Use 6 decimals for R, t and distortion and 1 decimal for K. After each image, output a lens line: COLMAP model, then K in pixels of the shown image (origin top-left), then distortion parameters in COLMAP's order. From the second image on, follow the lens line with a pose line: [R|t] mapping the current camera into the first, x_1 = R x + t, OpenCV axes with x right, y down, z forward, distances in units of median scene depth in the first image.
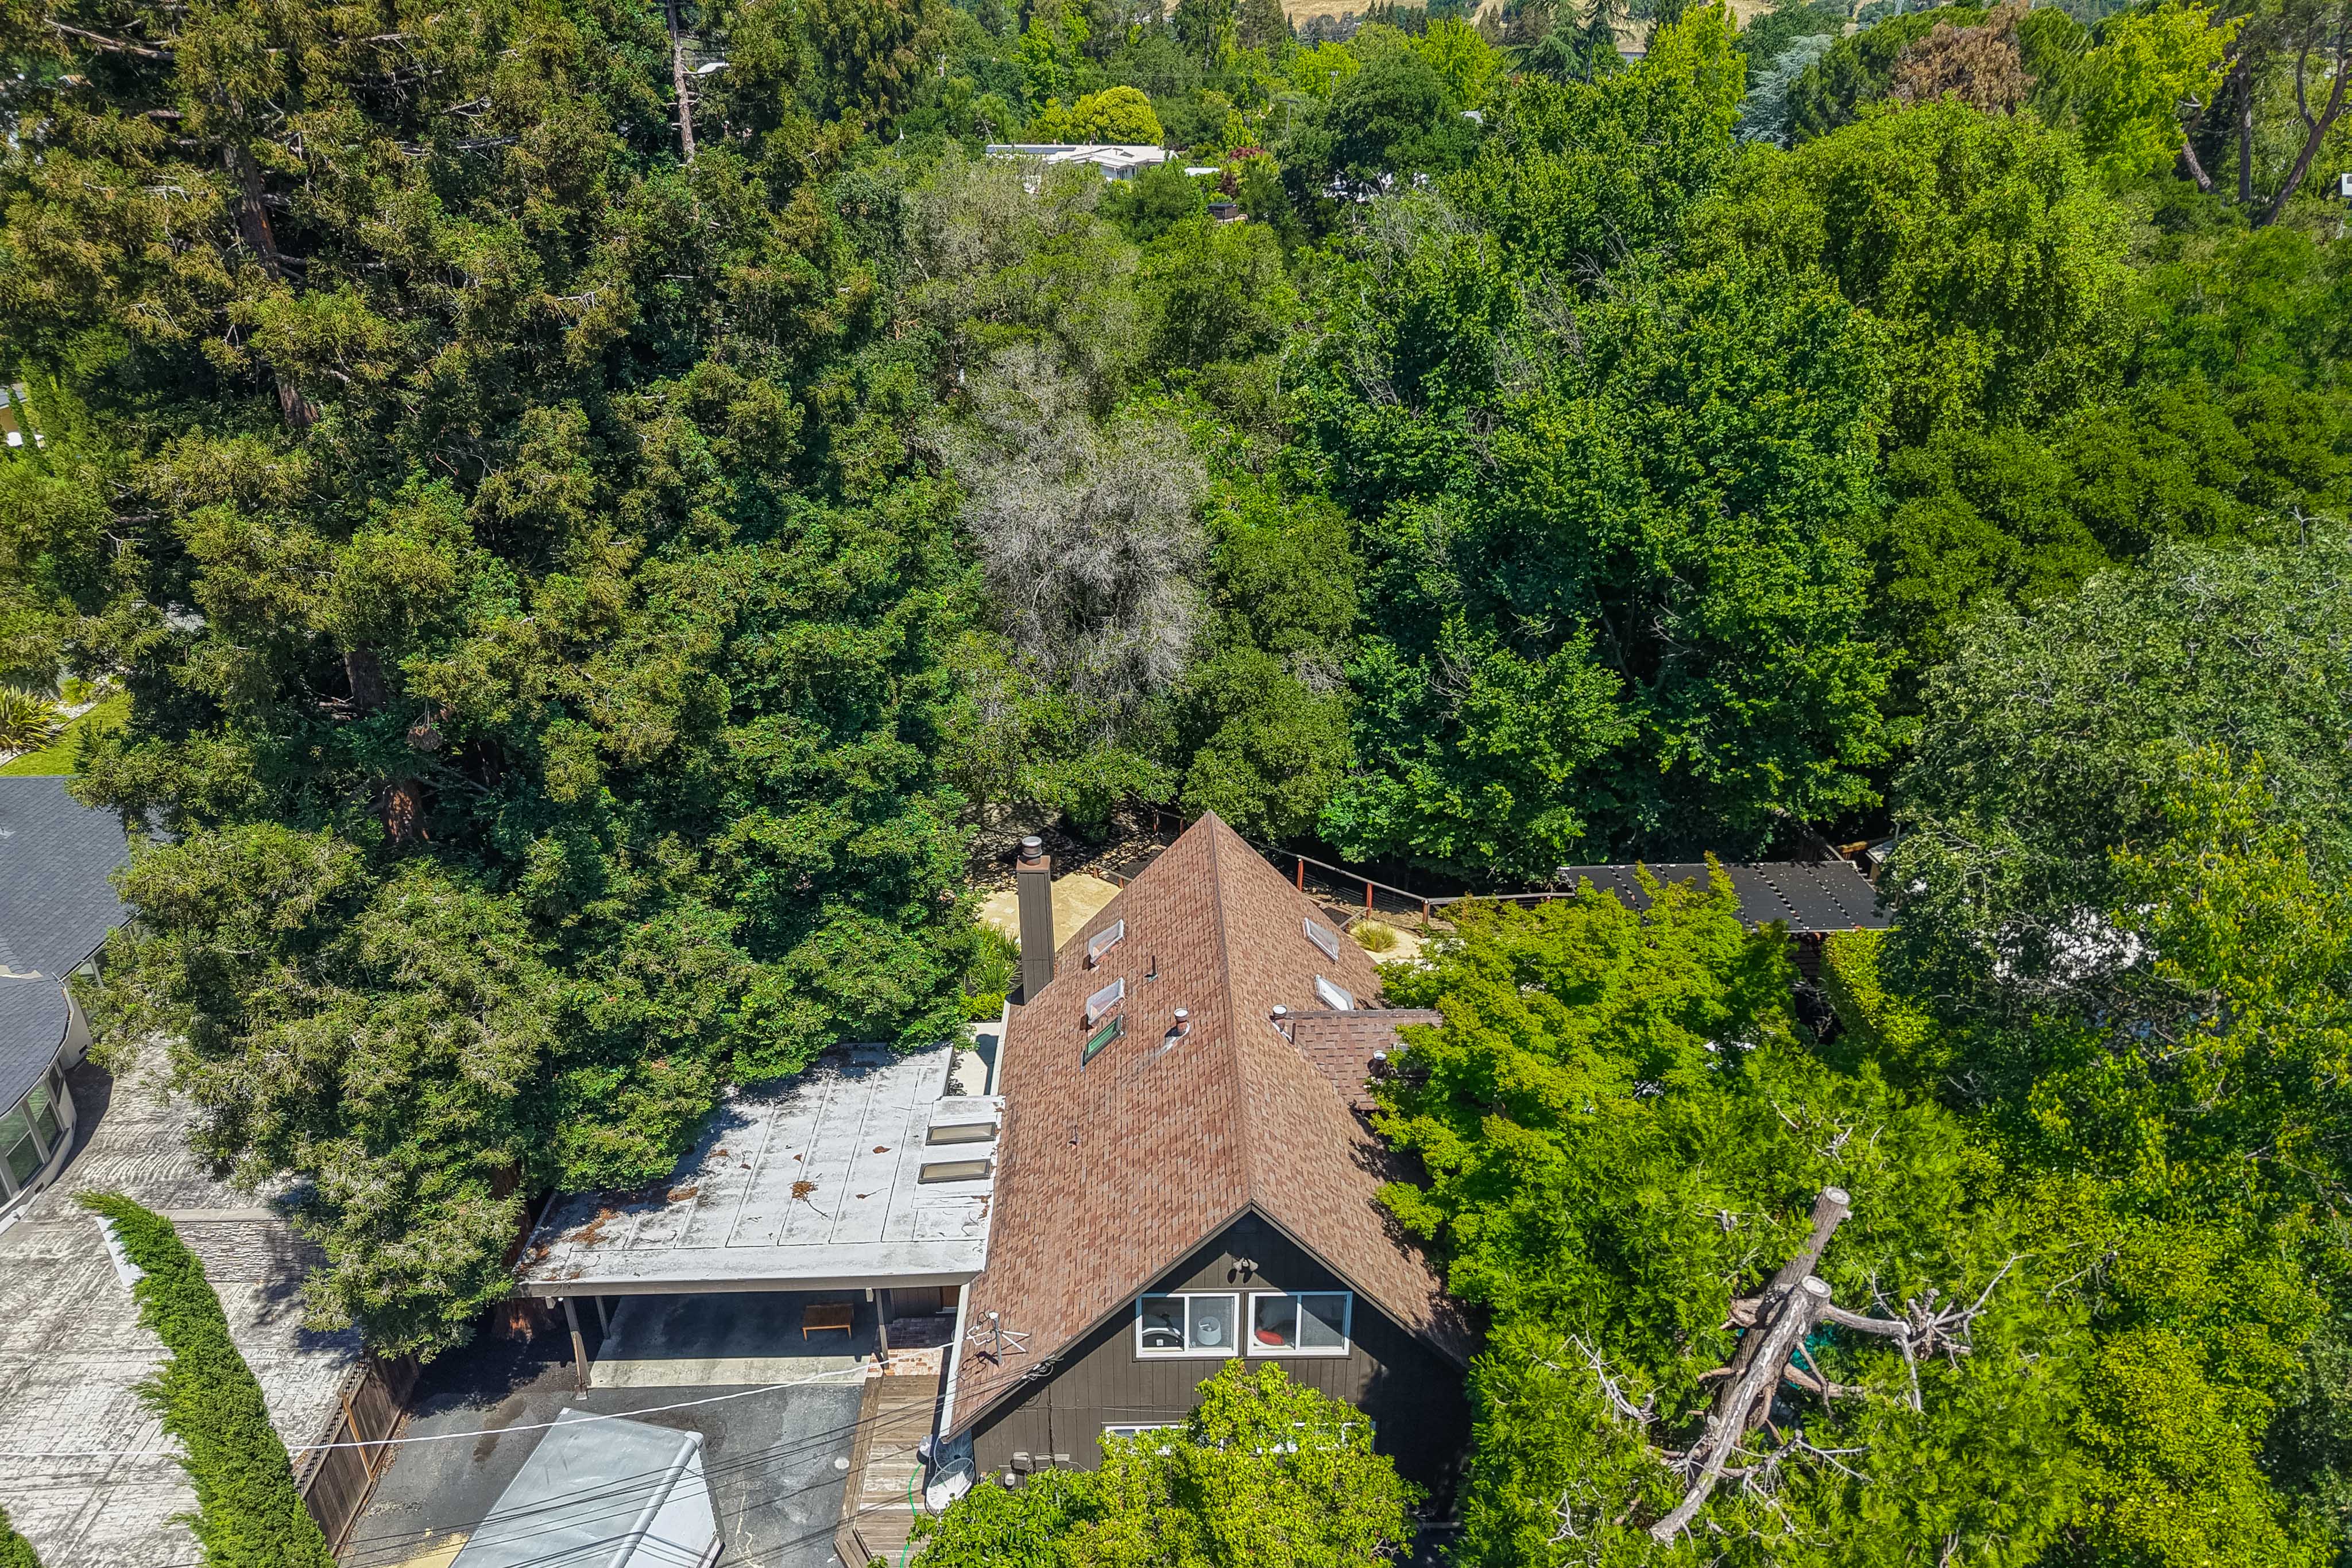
lens RADIAL K [[1576.9, 0, 1192.6], [0, 1576.9, 785.9], [0, 0, 1]] dist [0.015381, -0.002527]
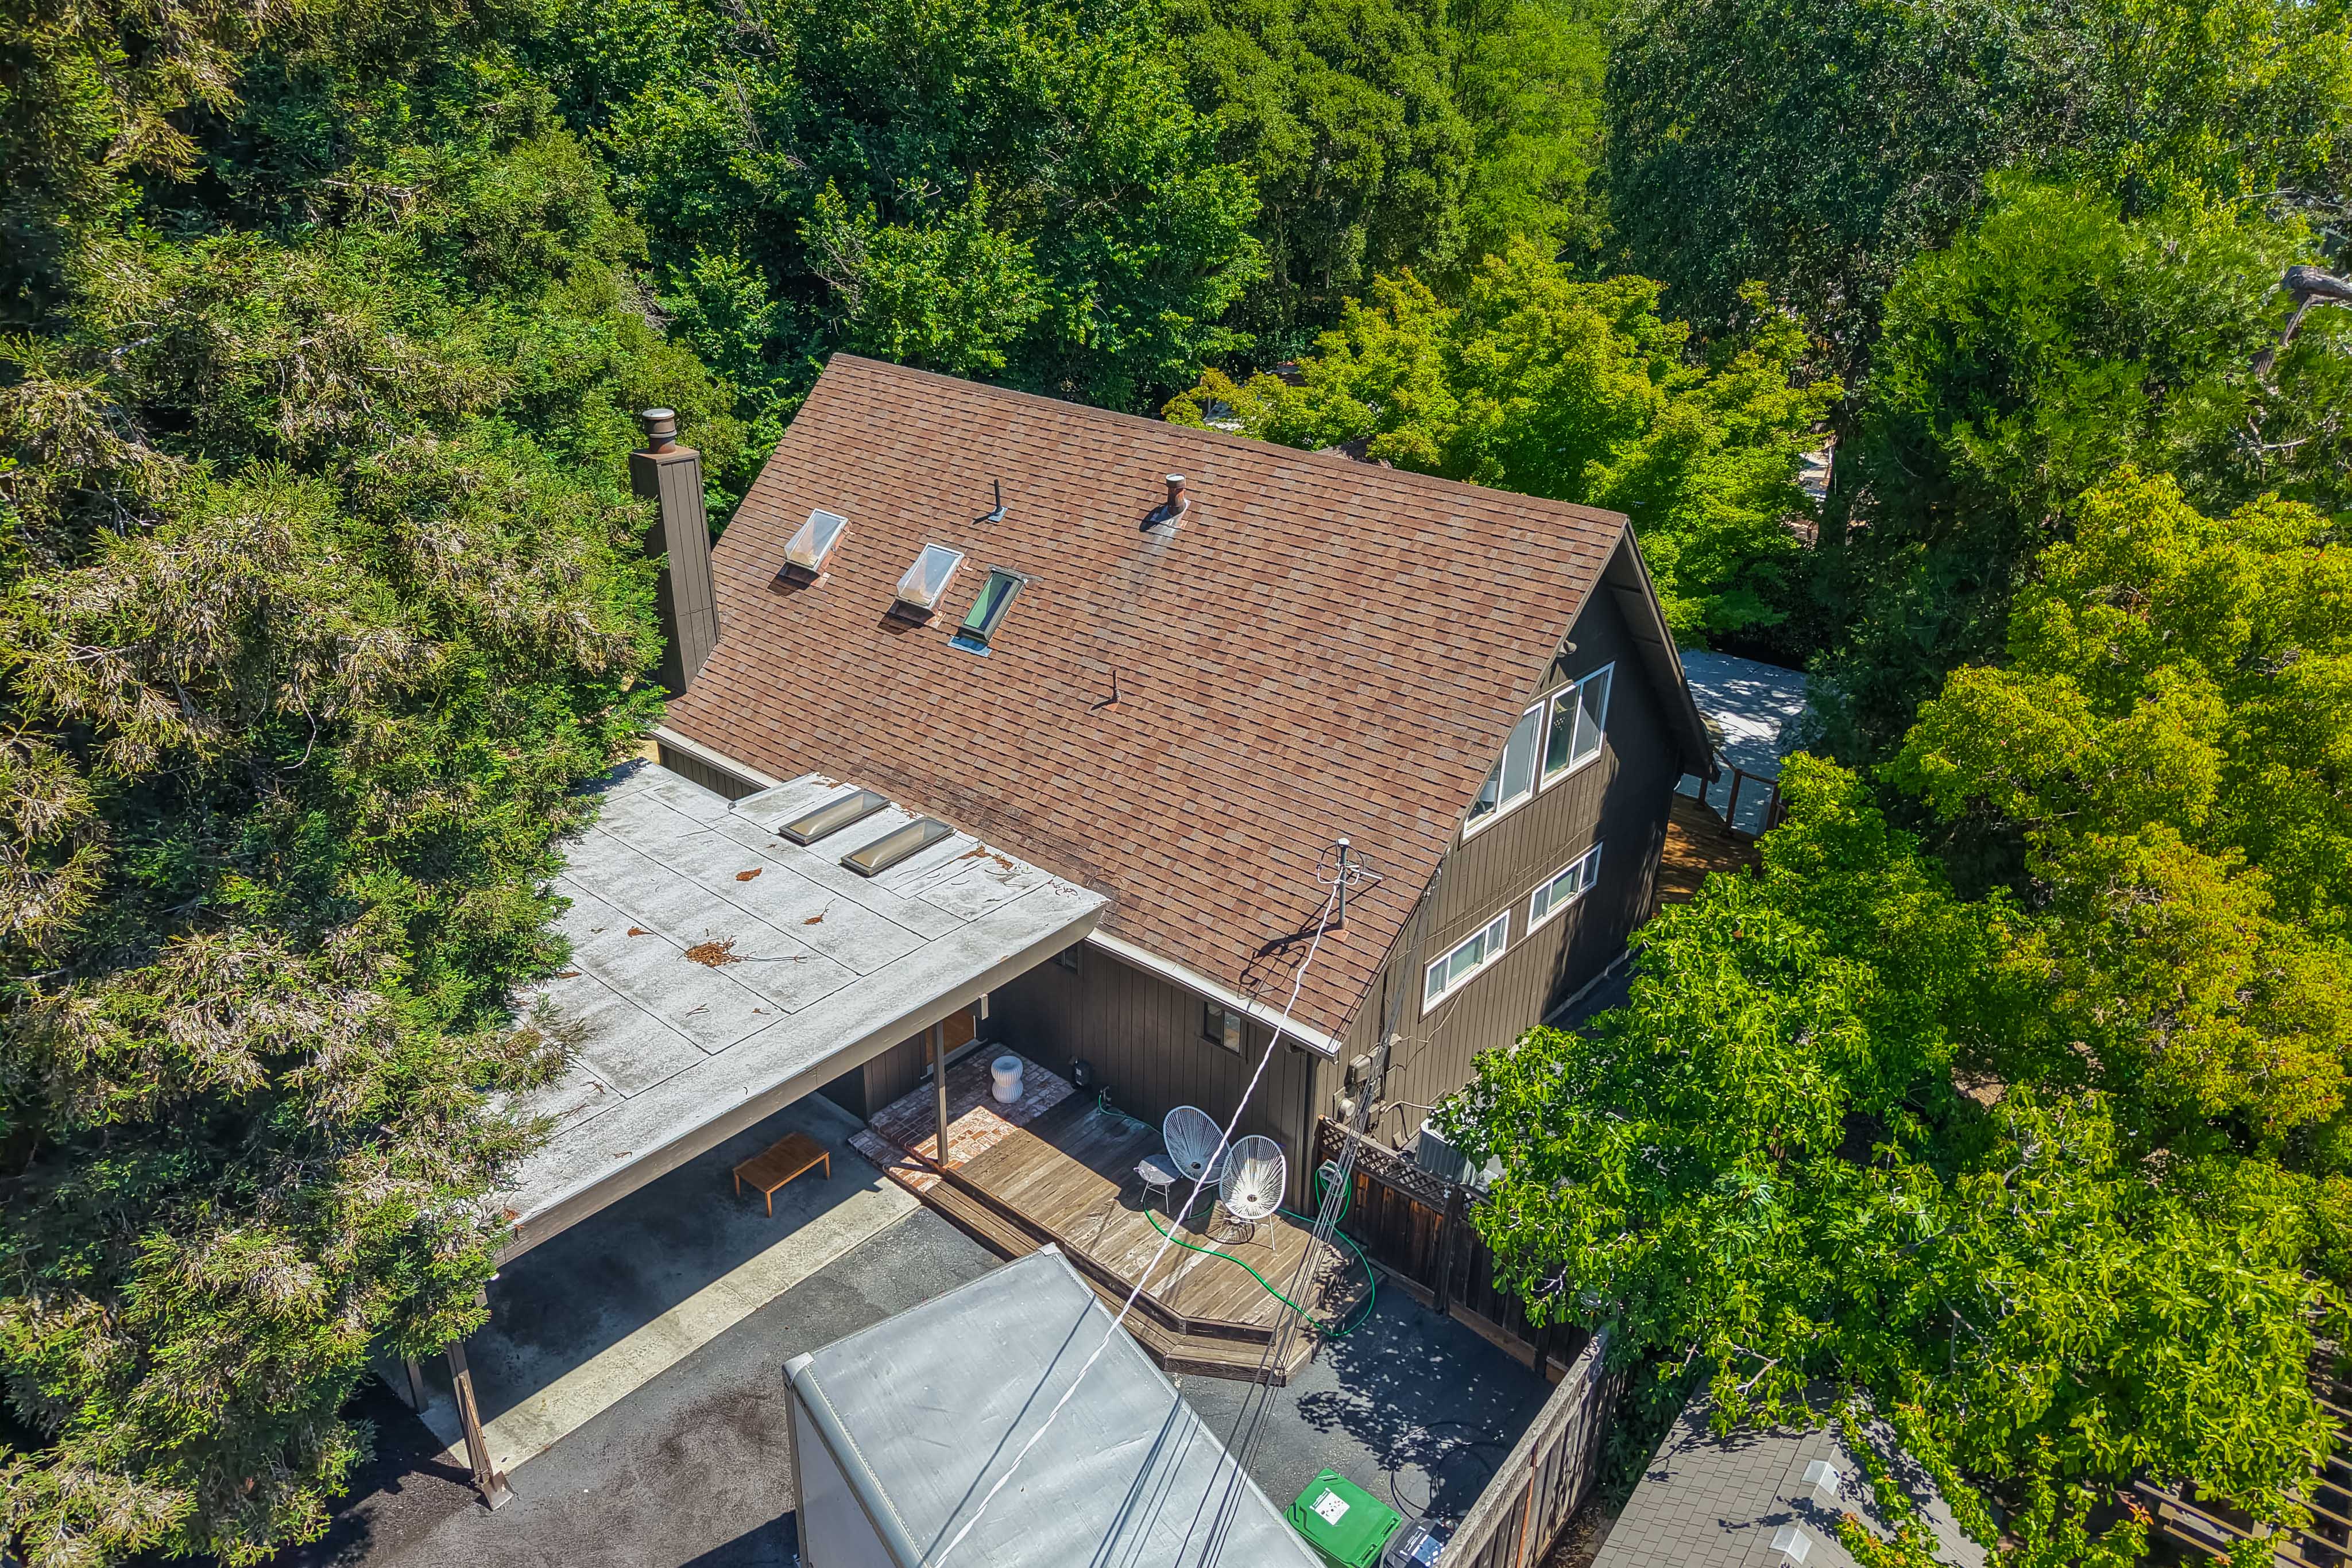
lens RADIAL K [[1576.9, 0, 1192.6], [0, 1576.9, 785.9], [0, 0, 1]] dist [0.015381, -0.002527]
pose [[0.674062, -0.306589, 0.672045, -0.490459], [0.280281, 0.947916, 0.151320, 0.162543], [-0.683435, 0.086362, 0.724885, 0.474441]]
